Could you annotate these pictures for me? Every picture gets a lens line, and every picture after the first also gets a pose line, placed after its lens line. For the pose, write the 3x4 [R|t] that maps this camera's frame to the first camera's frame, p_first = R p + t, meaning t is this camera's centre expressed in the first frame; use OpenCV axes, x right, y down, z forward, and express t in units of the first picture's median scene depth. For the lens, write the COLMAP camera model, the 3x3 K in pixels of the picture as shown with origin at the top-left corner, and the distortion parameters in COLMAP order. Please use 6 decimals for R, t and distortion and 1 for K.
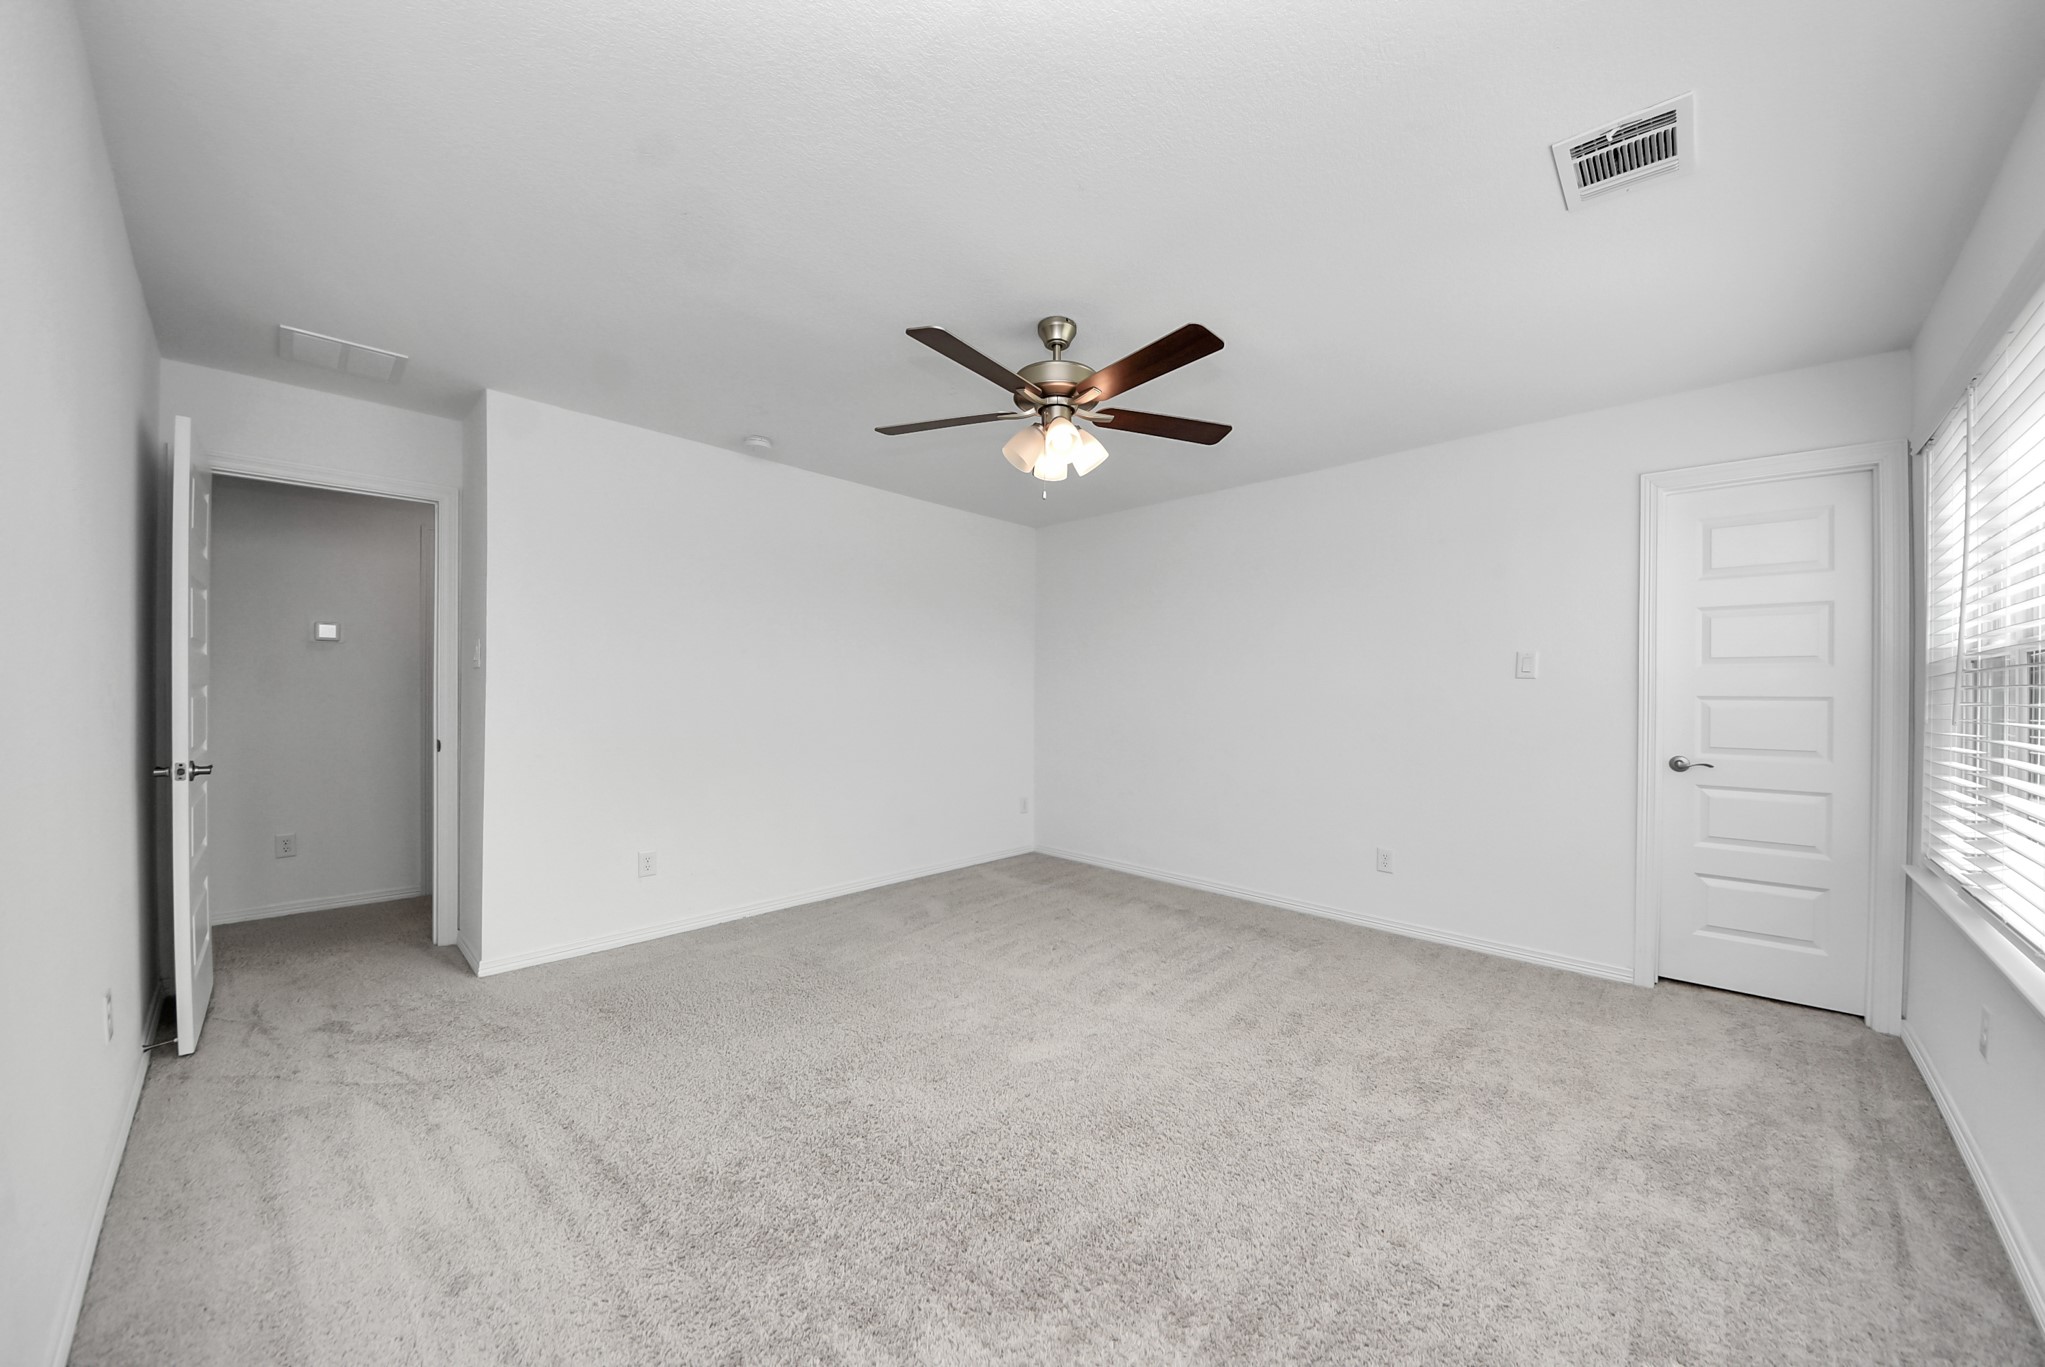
lens RADIAL K [[746.9, 0, 1016.8], [0, 746.9, 691.3], [0, 0, 1]] dist [-0.018156, -0.000047]
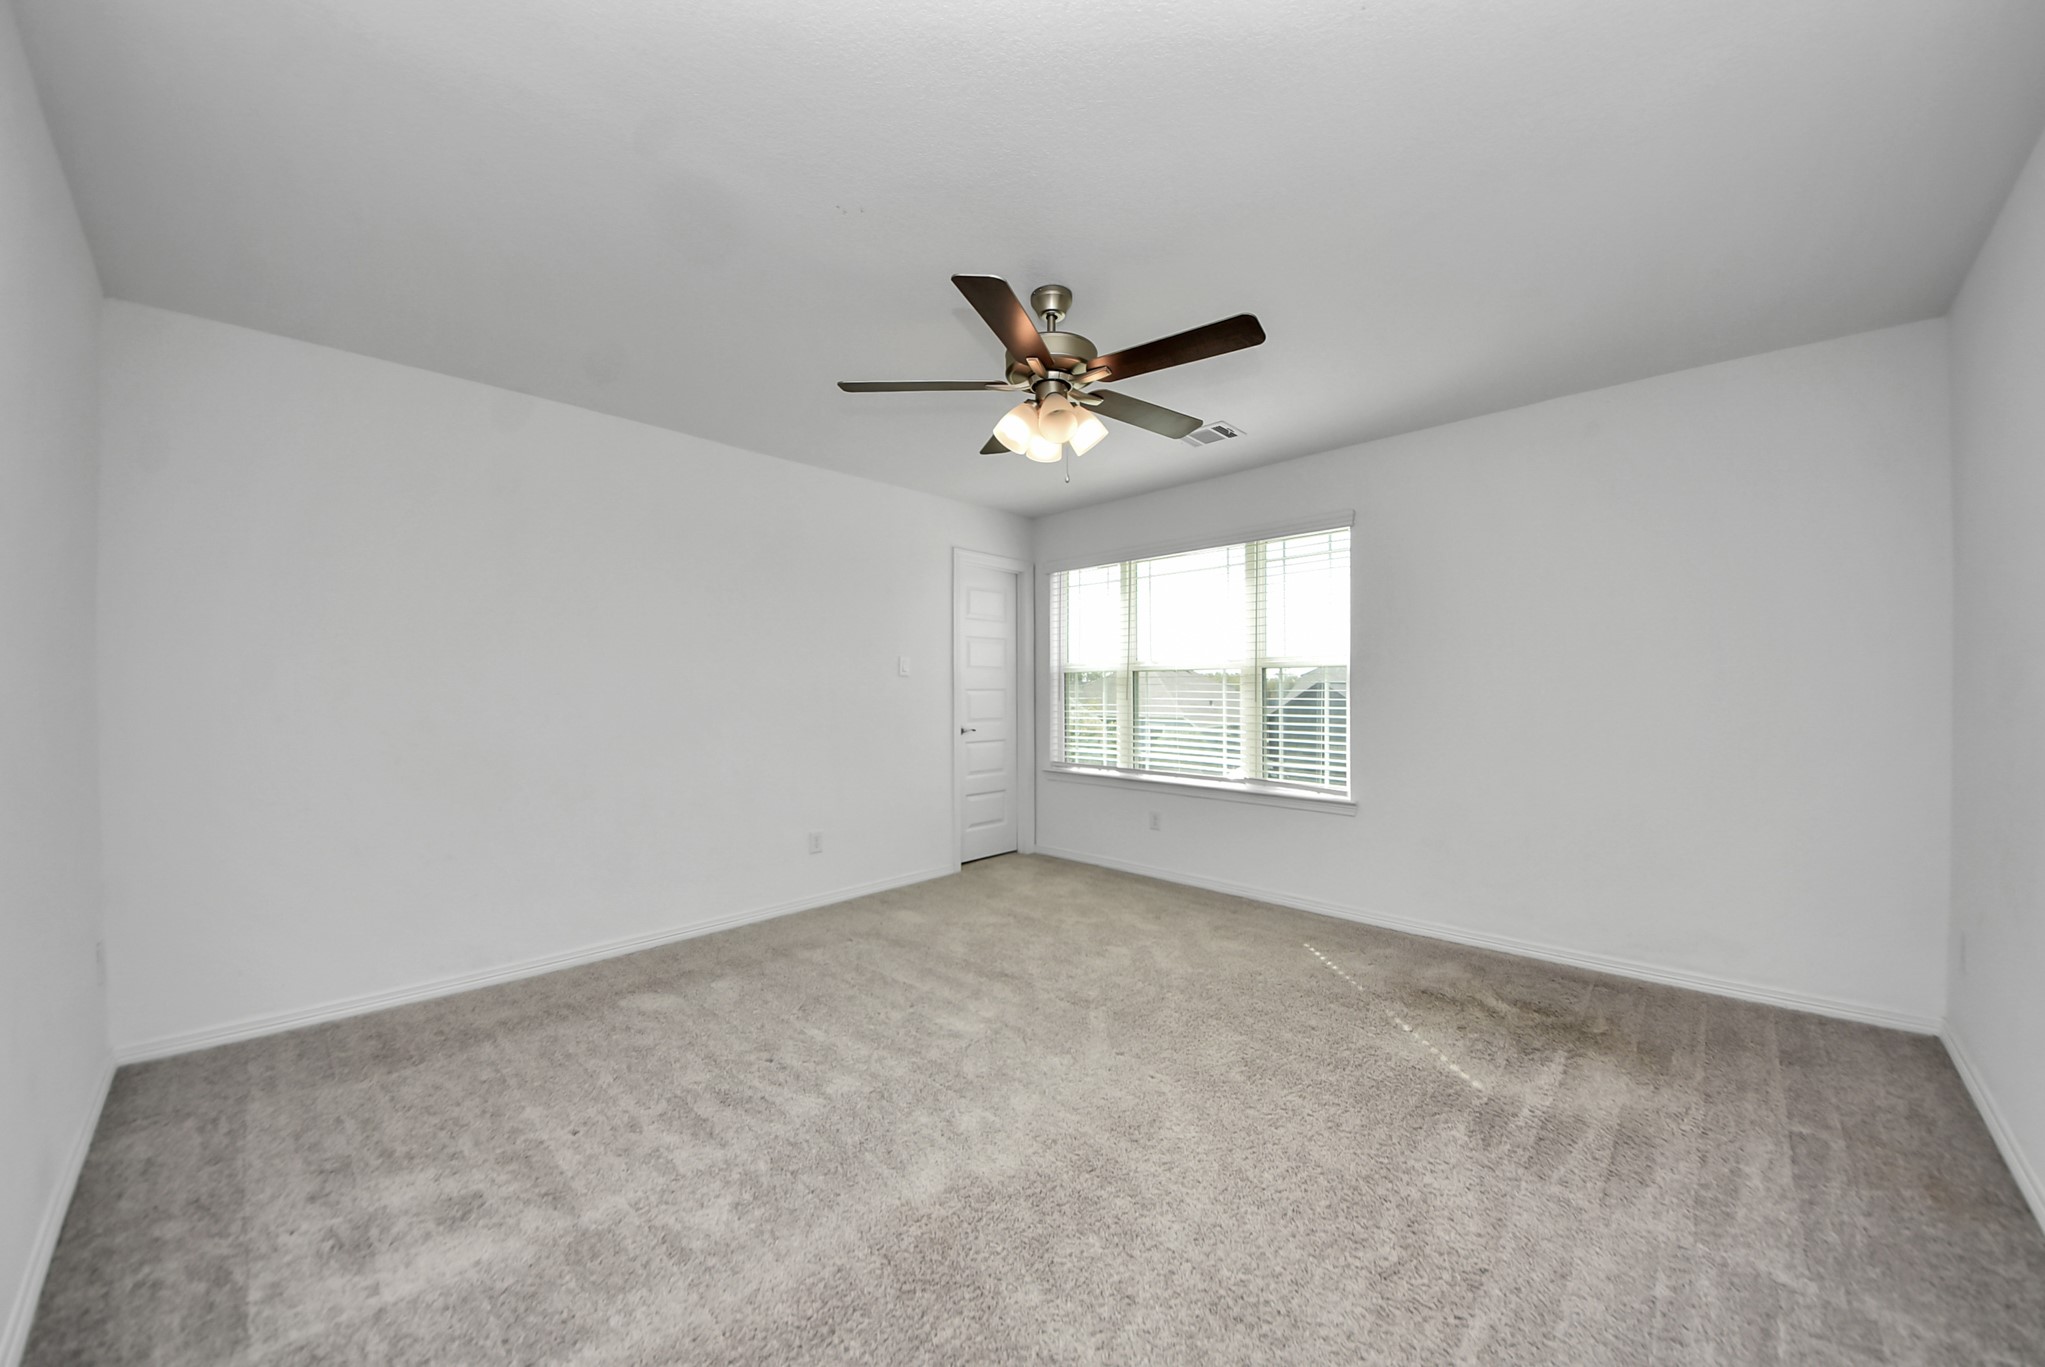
lens RADIAL K [[746.9, 0, 1016.8], [0, 746.9, 691.3], [0, 0, 1]] dist [-0.018156, -0.000047]
pose [[-0.033473, -0.005885, 0.999422, -0.814784], [0.012324, 0.999904, 0.006301, 0.002229], [-0.999364, 0.012527, -0.033397, 0.994266]]
